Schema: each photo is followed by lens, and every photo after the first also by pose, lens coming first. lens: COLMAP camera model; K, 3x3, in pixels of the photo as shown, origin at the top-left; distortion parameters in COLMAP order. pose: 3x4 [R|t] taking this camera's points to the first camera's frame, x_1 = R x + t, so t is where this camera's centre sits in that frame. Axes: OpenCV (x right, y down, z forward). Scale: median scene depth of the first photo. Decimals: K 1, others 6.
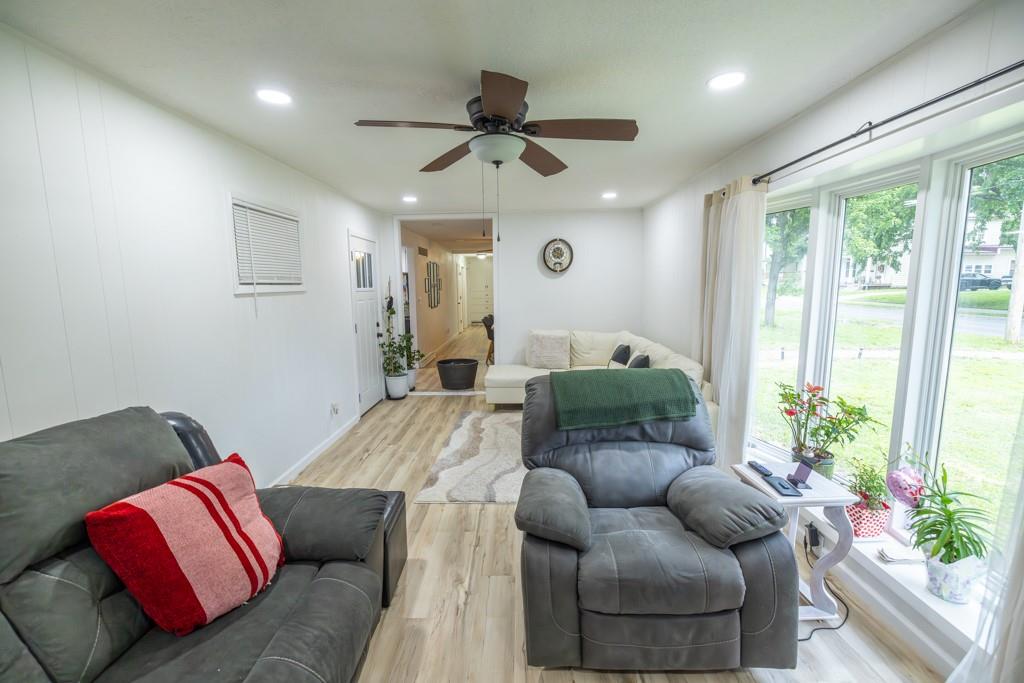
lens RADIAL K [[427.5, 0, 509.1], [0, 427.5, 341.2], [0, 0, 1]] dist [0.003067, 0.000587]
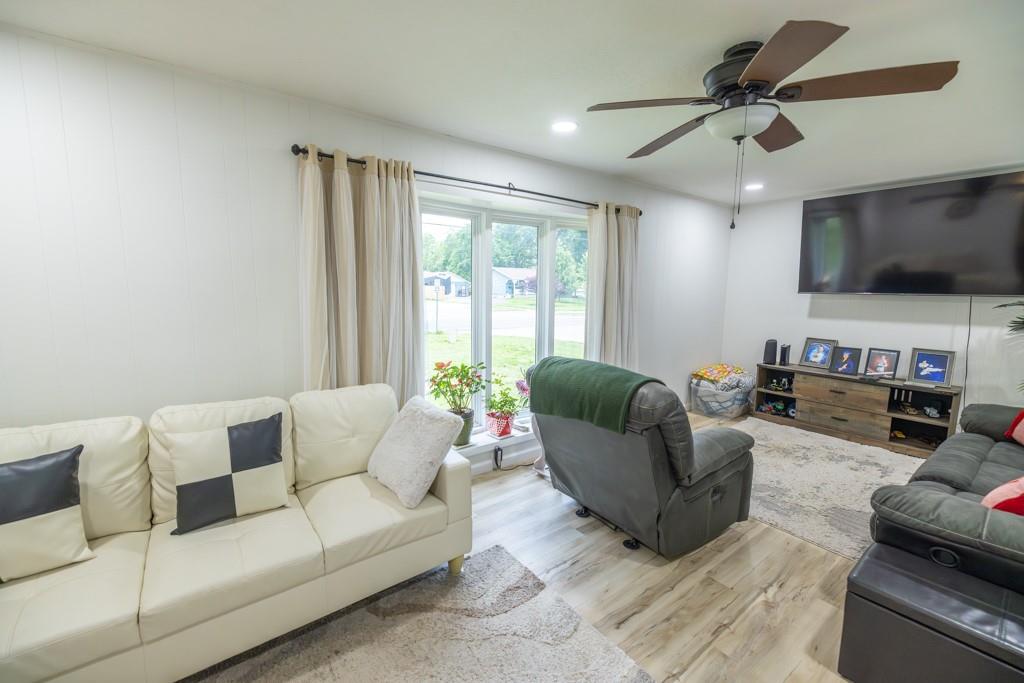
lens RADIAL K [[427.5, 0, 510.1], [0, 427.5, 341.4], [0, 0, 1]] dist [0.003067, 0.000587]
pose [[-0.624619, -0.101553, 0.774298, -0.448794], [0.095695, 0.974083, 0.204952, -0.242410], [-0.775044, 0.202114, -0.598712, 1.972507]]
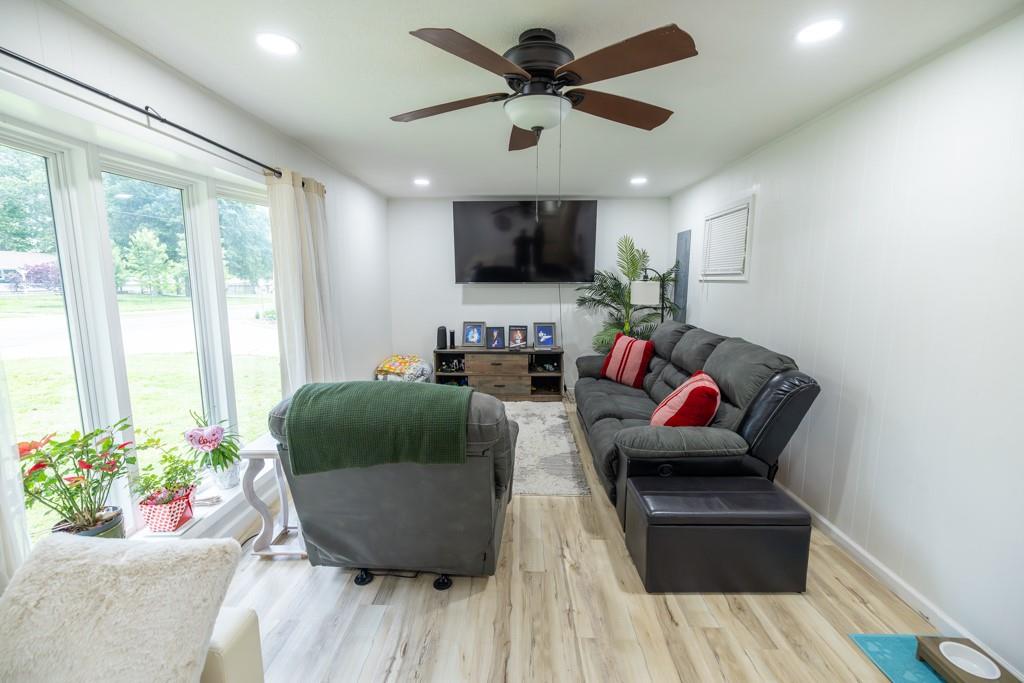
lens RADIAL K [[427.5, 0, 510.9], [0, 427.5, 336.4], [0, 0, 1]] dist [0.003067, 0.000587]
pose [[-0.999977, 0.006633, 0.001311, 0.031766], [0.006743, 0.964533, 0.263877, -0.249023], [0.000486, 0.263880, -0.964555, 1.939449]]
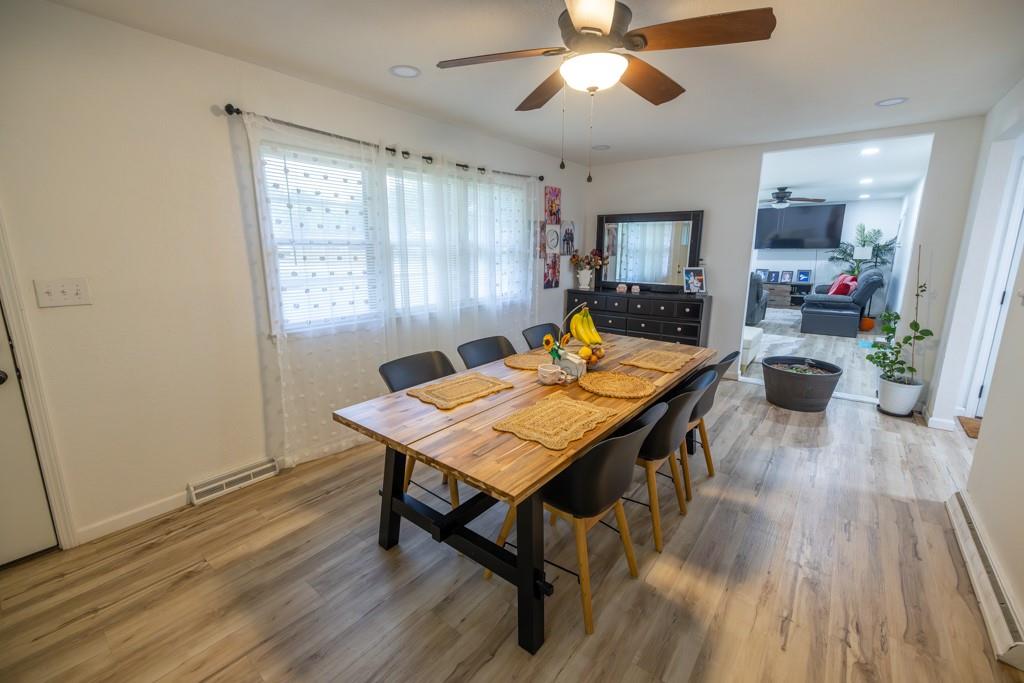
lens RADIAL K [[427.5, 0, 508.9], [0, 427.5, 340.6], [0, 0, 1]] dist [0.003067, 0.000587]
pose [[-0.795553, -0.117311, 0.594418, -0.475018], [0.088225, 0.948191, 0.305207, -0.669487], [-0.599426, 0.295251, -0.743986, 5.303185]]
